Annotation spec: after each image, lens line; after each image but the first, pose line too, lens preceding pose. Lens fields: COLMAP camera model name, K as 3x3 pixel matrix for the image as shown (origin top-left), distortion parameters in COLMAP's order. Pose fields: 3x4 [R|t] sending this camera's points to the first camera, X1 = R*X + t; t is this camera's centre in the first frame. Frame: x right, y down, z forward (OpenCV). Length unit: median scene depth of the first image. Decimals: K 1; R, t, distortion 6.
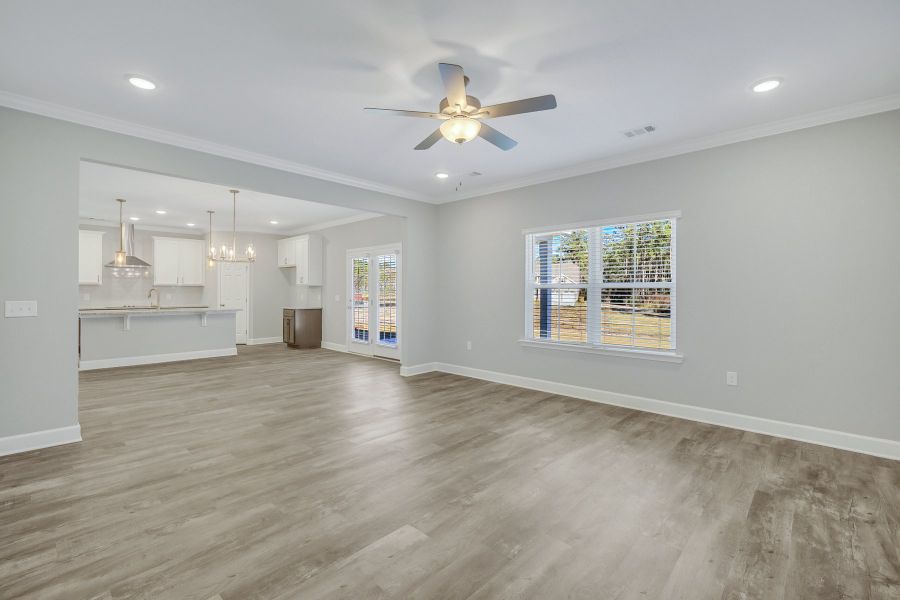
lens RADIAL K [[420.2, 0, 479.2], [0, 420.2, 302.8], [0, 0, 1]] dist [0.000338, -0.006068]
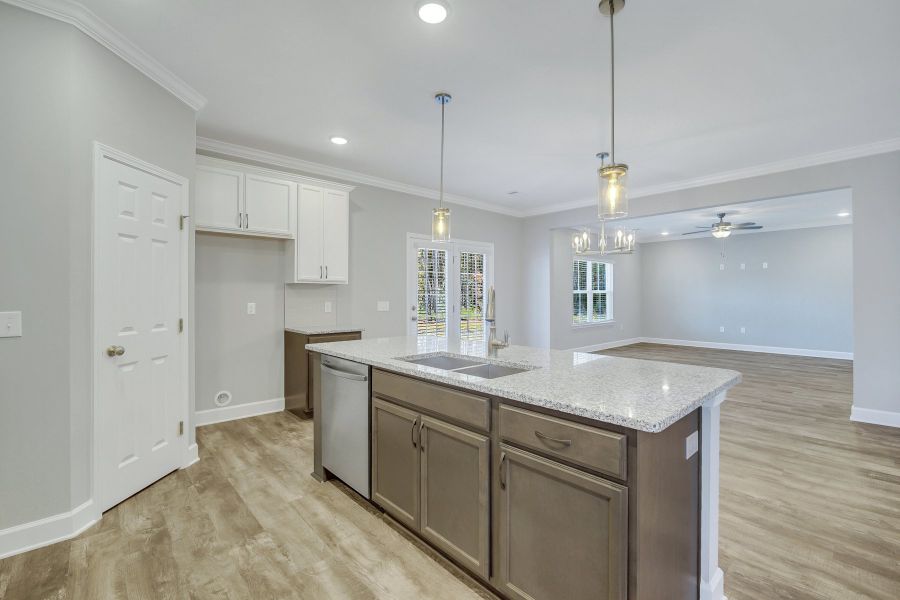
lens RADIAL K [[401.7, 0, 452.3], [0, 401.7, 297.5], [0, 0, 1]] dist [-0.001042, 0.000557]
pose [[0.052217, -0.009990, 0.998586, -4.735850], [0.027487, 0.999585, 0.008563, -0.144828], [-0.998257, 0.027001, 0.052470, 4.583353]]
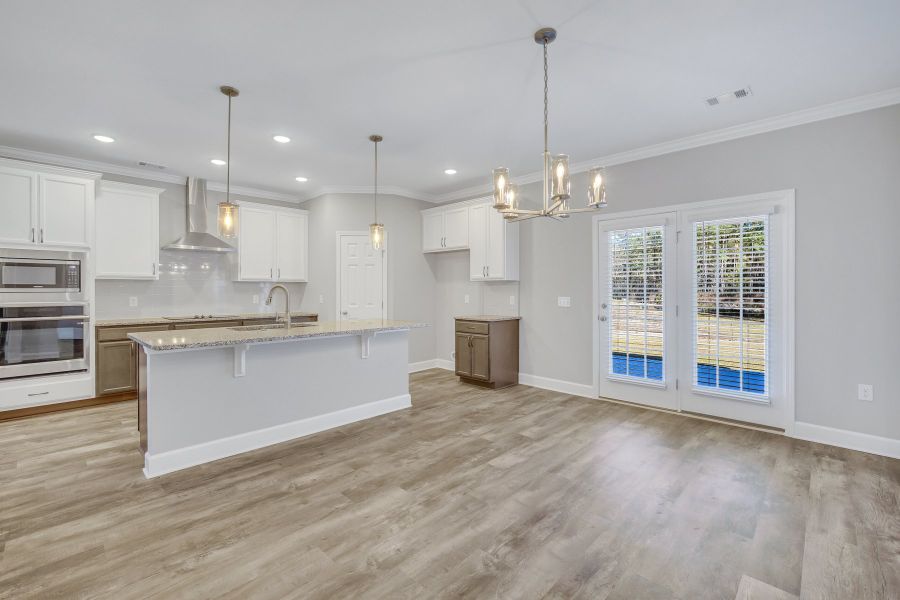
lens RADIAL K [[401.7, 0, 452.3], [0, 401.7, 297.5], [0, 0, 1]] dist [-0.001042, 0.000557]
pose [[0.999910, -0.004678, -0.012585, -0.460727], [0.004573, 0.999954, -0.008389, -0.011604], [0.012624, 0.008331, 0.999886, 0.423670]]
